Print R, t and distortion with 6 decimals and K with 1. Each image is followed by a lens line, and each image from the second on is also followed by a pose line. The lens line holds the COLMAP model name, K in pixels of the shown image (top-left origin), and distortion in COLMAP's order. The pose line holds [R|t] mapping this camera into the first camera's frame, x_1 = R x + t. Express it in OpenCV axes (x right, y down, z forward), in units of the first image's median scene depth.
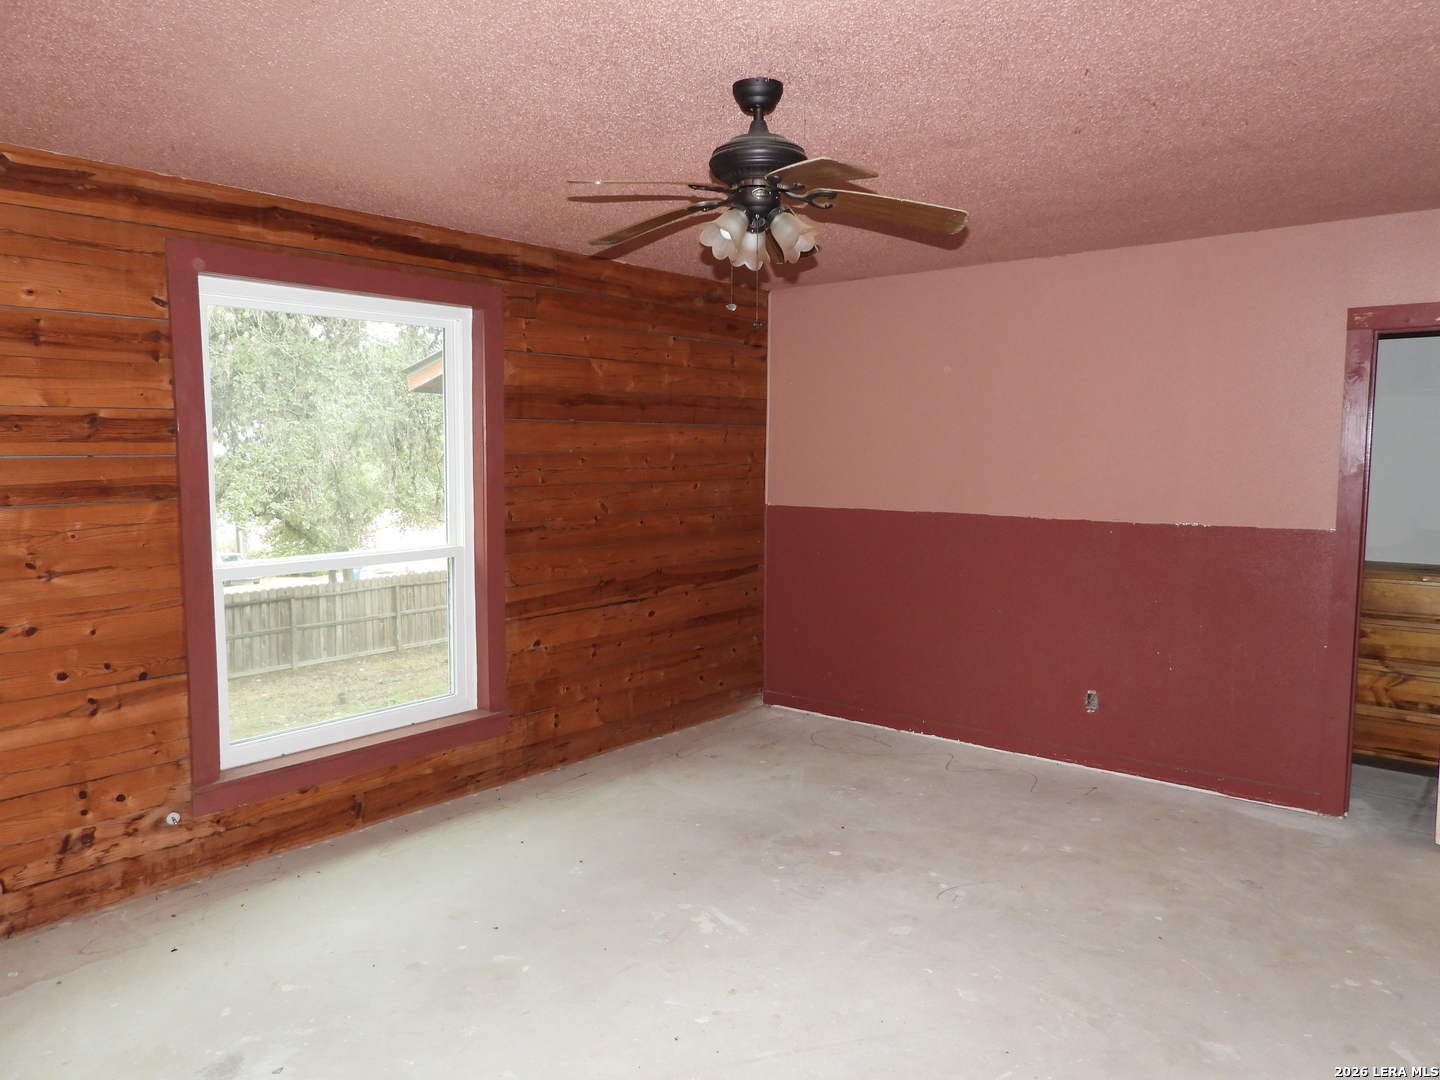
lens RADIAL K [[1032.2, 0, 721.0], [0, 1032.2, 541.2], [0, 0, 1]] dist [-0.014288, 0.004931]
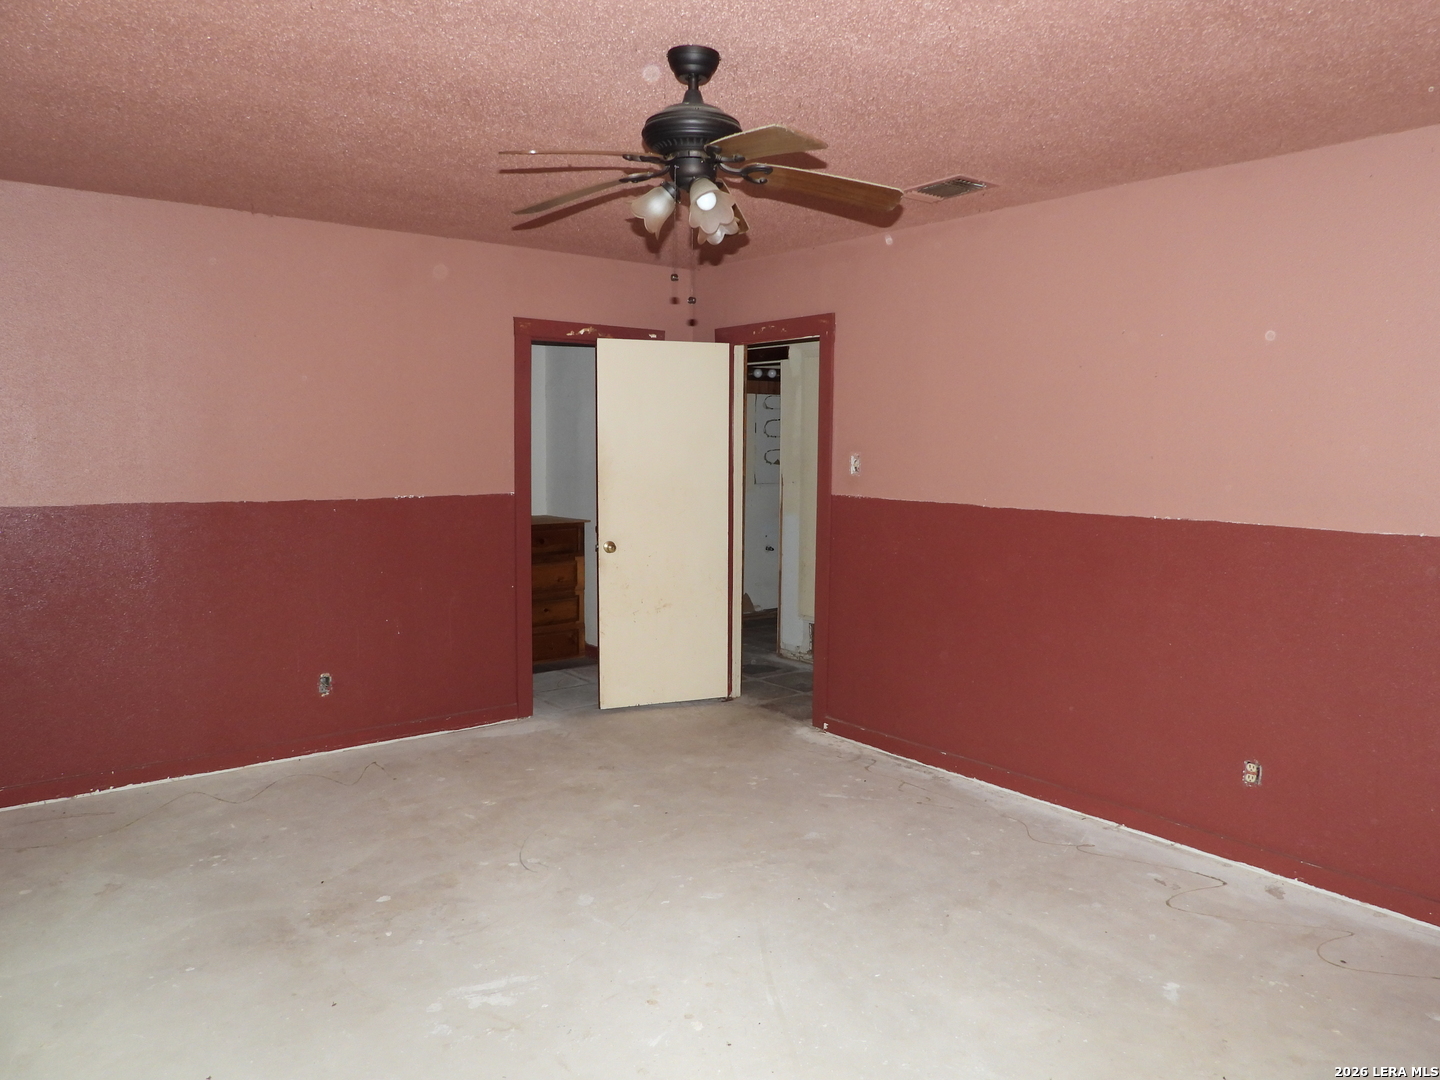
lens RADIAL K [[1032.2, 0, 721.5], [0, 1032.2, 541.8], [0, 0, 1]] dist [-0.014288, 0.004931]
pose [[0.194666, -0.096881, 0.976073, -0.601549], [0.072131, 0.993830, 0.084257, -0.040834], [-0.978214, 0.054003, 0.200453, 0.506880]]
